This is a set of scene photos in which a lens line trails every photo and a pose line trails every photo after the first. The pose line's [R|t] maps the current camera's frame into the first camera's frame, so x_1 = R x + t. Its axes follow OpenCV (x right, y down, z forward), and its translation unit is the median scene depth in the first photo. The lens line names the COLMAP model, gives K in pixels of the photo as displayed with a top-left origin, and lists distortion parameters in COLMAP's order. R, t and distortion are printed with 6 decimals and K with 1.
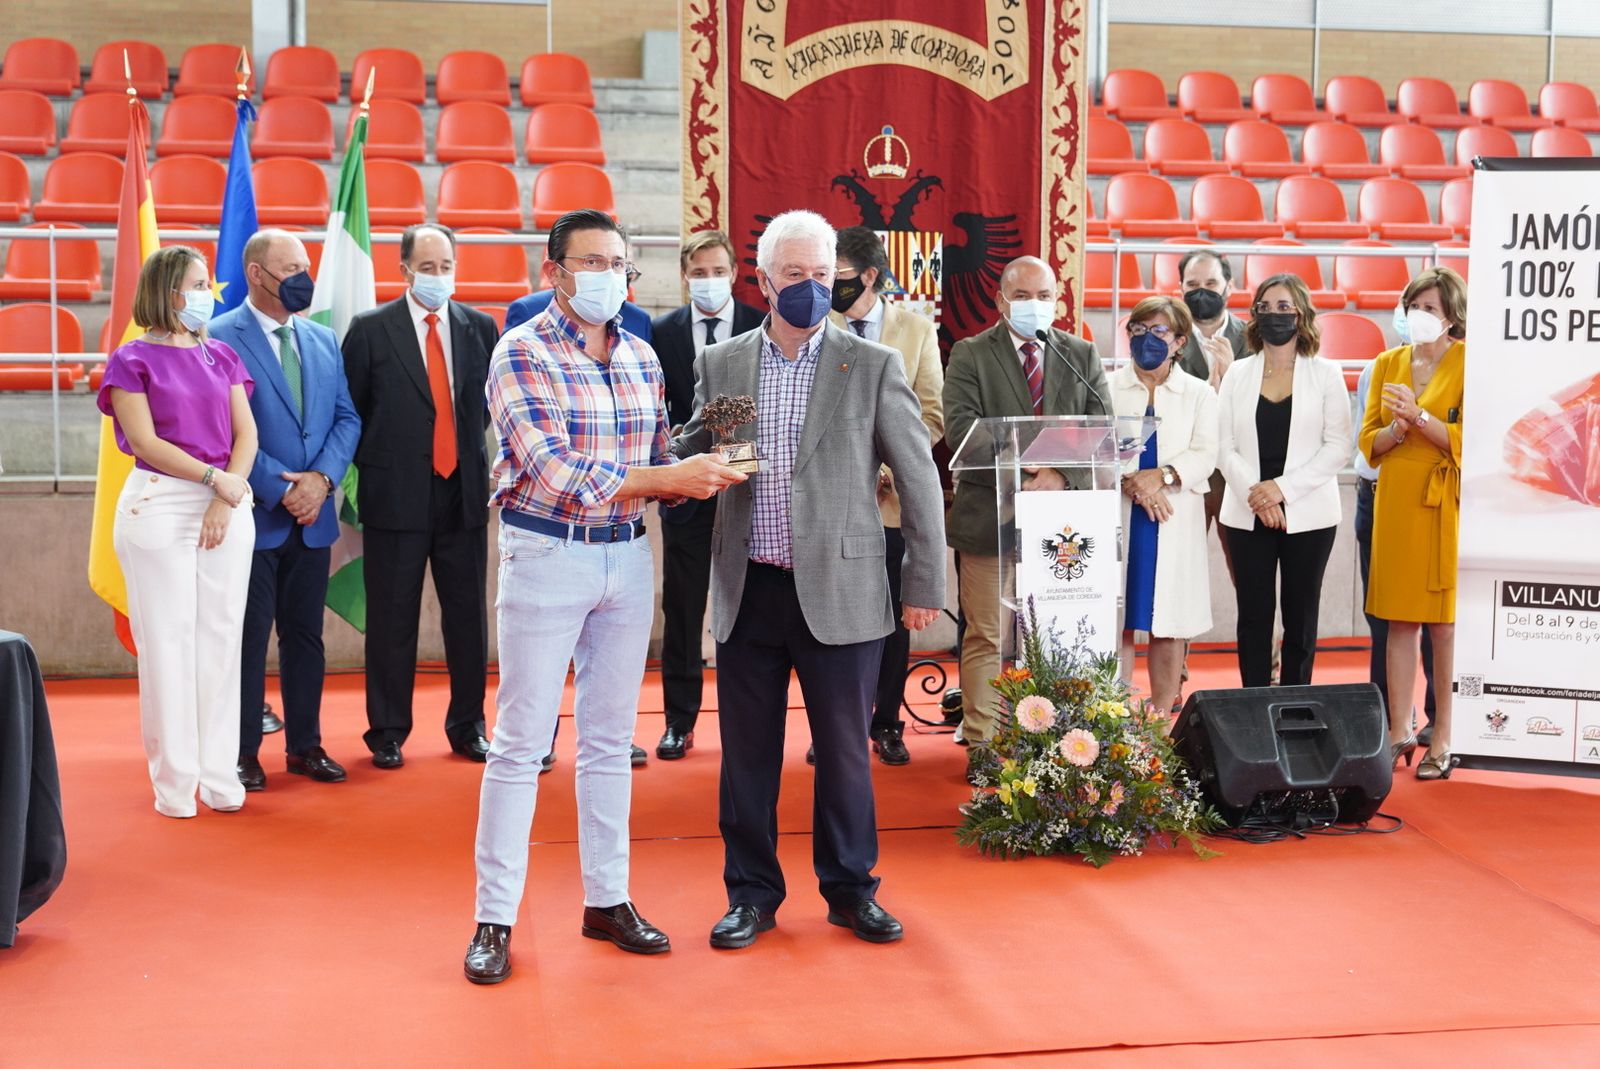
lens RADIAL K [[2214.6, 0, 798.7], [0, 2214.6, 514.2], [0, 0, 1]] dist [-0.022781, 0.002008]
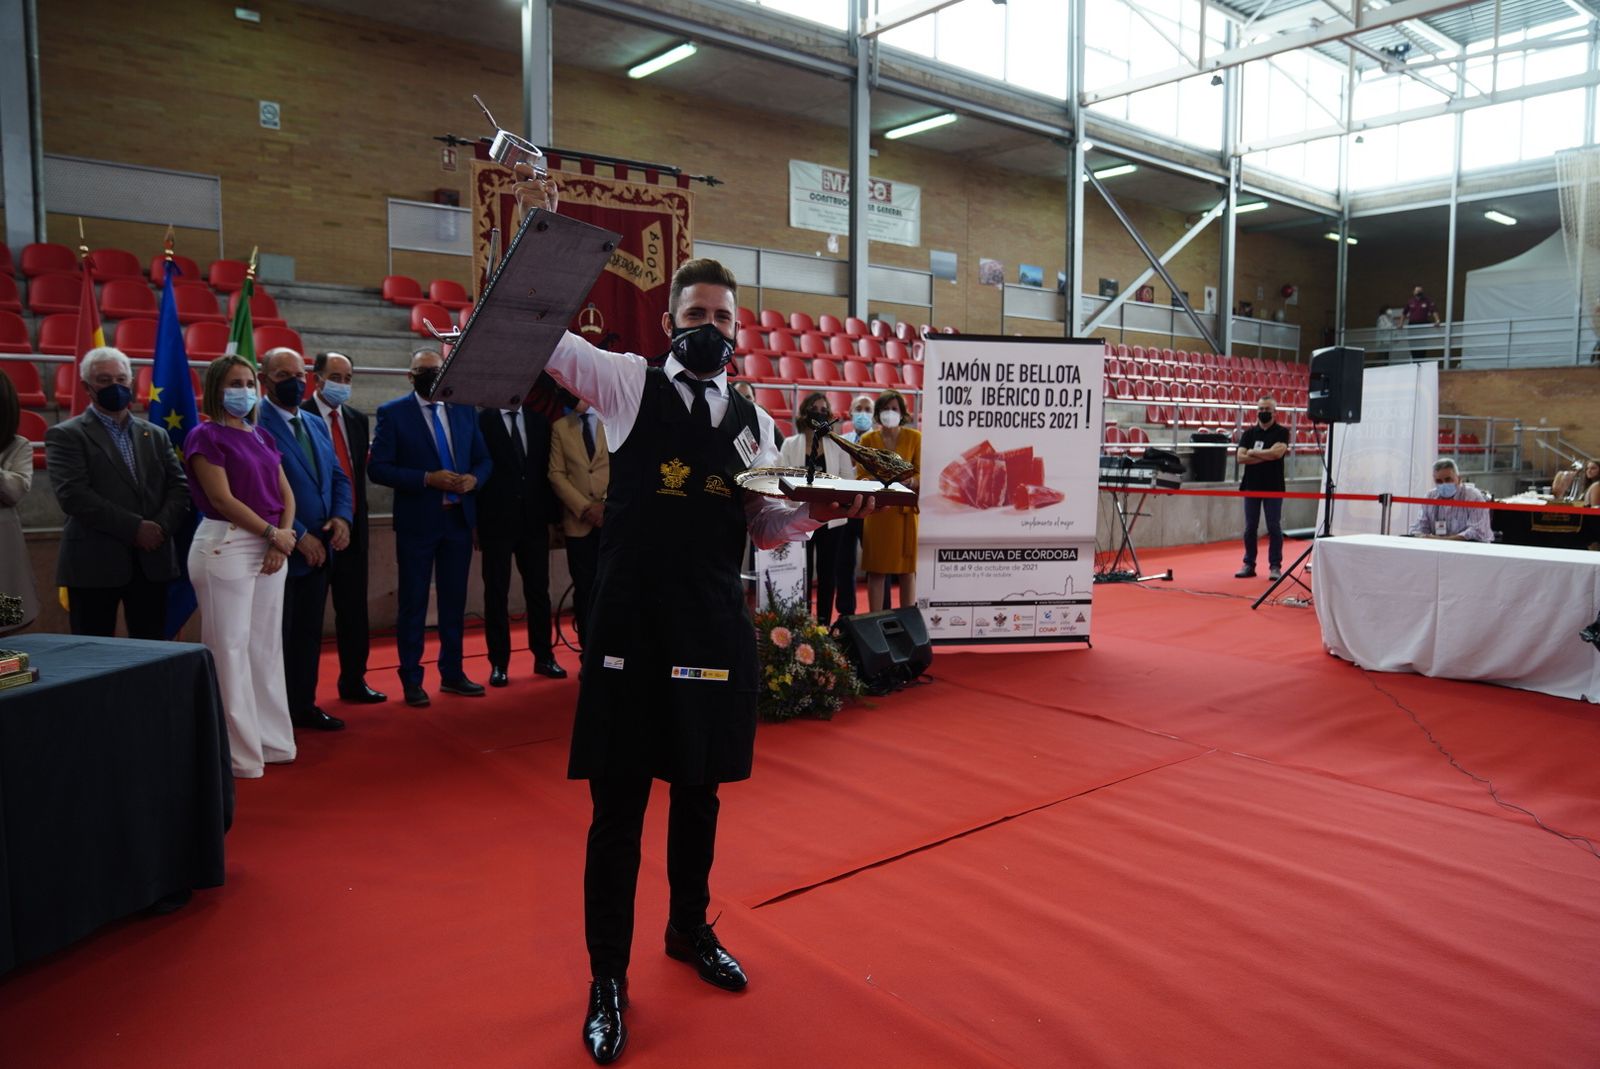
lens RADIAL K [[1096.1, 0, 812.9], [0, 1096.1, 529.8], [0, 0, 1]] dist [-0.072273, 0.049619]
pose [[0.870099, -0.043636, 0.490941, -0.233552], [0.044240, 0.998967, 0.010384, -0.001895], [-0.490887, 0.012684, 0.871131, 0.188733]]
